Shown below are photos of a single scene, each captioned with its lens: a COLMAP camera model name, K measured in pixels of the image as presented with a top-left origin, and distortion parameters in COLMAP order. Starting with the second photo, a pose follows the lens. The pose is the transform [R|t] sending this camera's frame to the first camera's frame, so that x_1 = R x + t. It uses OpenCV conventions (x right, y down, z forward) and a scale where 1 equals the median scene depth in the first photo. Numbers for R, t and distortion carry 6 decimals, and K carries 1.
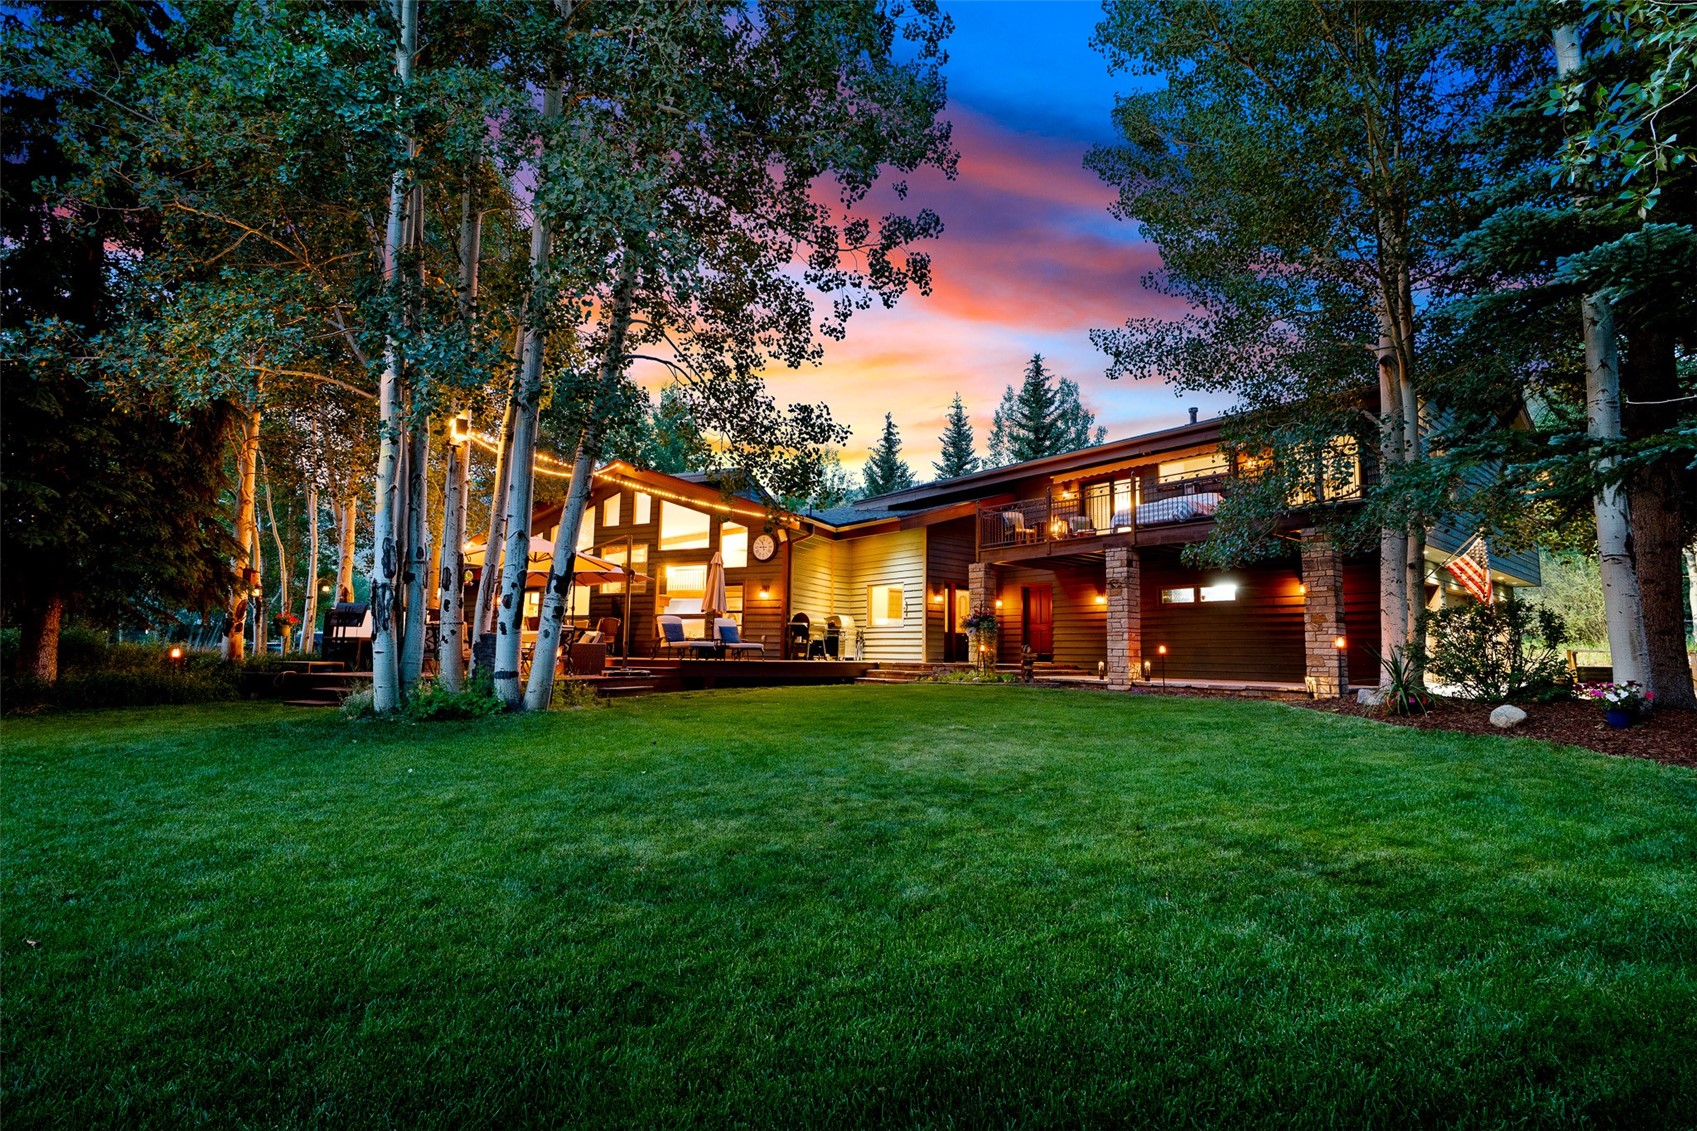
lens RADIAL K [[771.3, 0, 848.5], [0, 771.3, 565.5], [0, 0, 1]] dist [-0.003676, 0.000249]
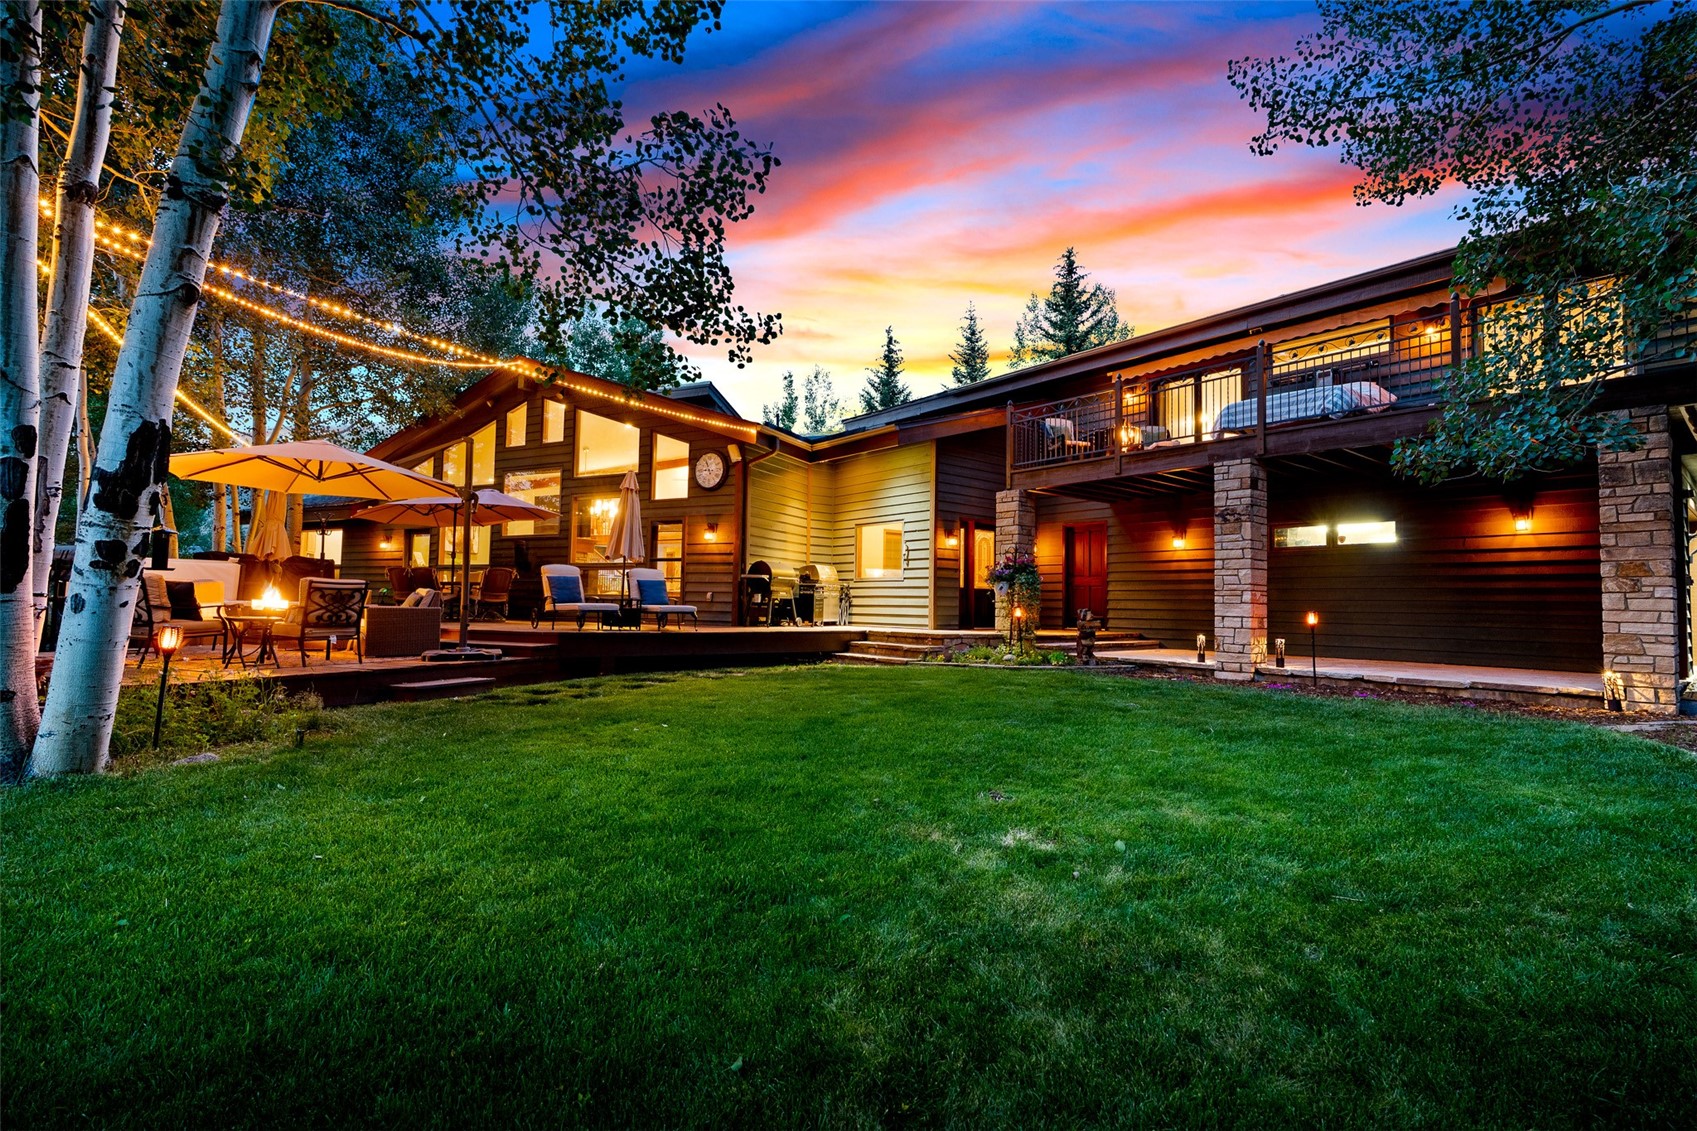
lens RADIAL K [[779.9, 0, 848.3], [0, 779.9, 545.9], [0, 0, 1]] dist [0.002031, 0.000701]
pose [[0.999984, 0.000418, -0.005596, 0.023780], [-0.000199, 0.999235, 0.039096, 0.018269], [0.005608, -0.039095, 0.999220, 0.267444]]
